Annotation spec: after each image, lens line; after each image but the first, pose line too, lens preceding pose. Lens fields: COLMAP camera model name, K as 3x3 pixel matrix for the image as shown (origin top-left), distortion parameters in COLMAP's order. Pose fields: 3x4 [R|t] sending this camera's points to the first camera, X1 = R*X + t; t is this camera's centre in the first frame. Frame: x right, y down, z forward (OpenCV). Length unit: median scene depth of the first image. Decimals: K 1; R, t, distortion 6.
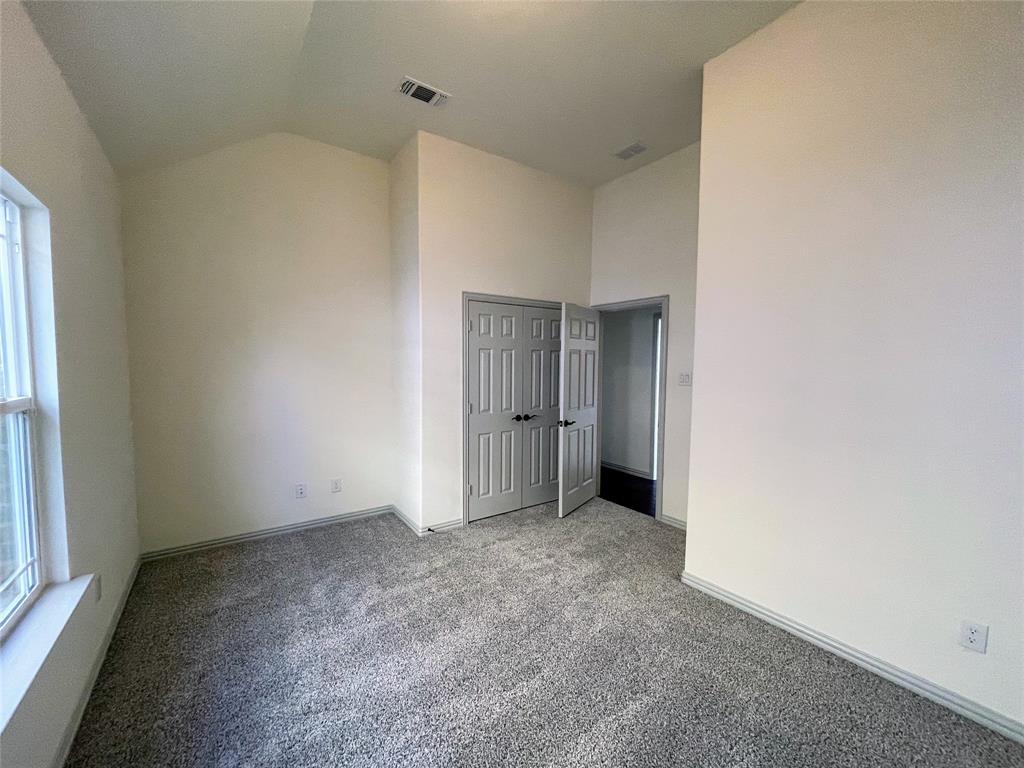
lens RADIAL K [[412.9, 0, 510.1], [0, 412.9, 391.3], [0, 0, 1]] dist [-0.002212, 0.000864]
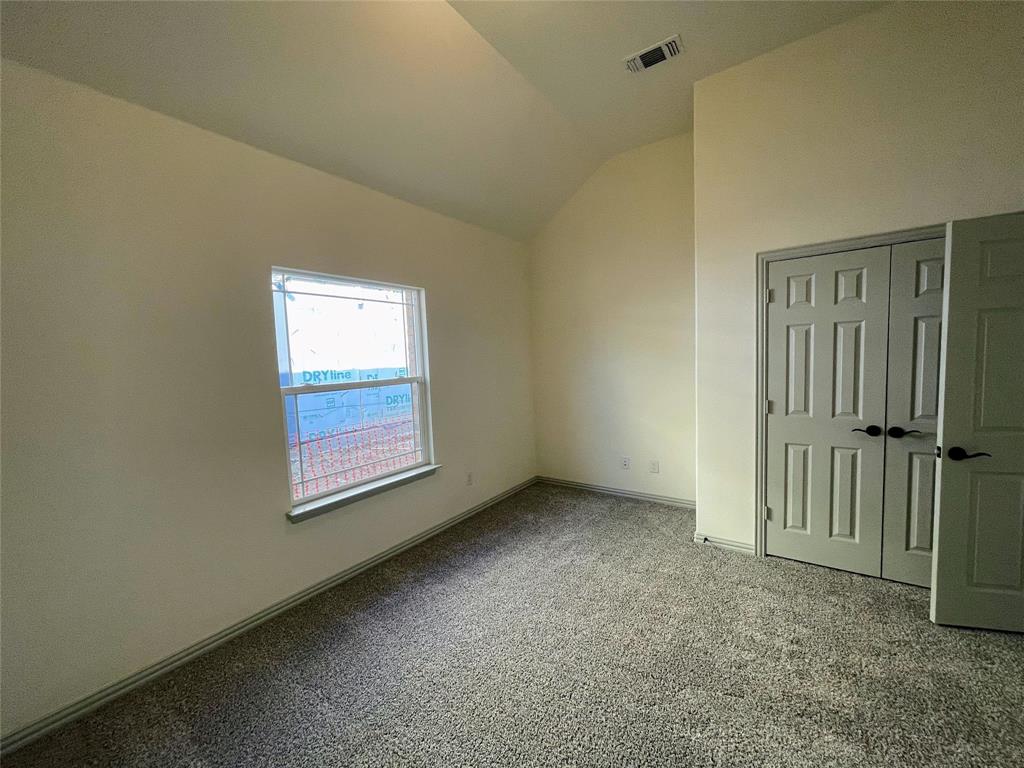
lens RADIAL K [[412.9, 0, 513.4], [0, 412.9, 392.0], [0, 0, 1]] dist [-0.002212, 0.000864]
pose [[0.332218, 0.062879, -0.941104, 0.457470], [-0.026469, 0.998004, 0.057337, -0.015937], [0.942831, 0.005862, 0.333219, 0.309648]]
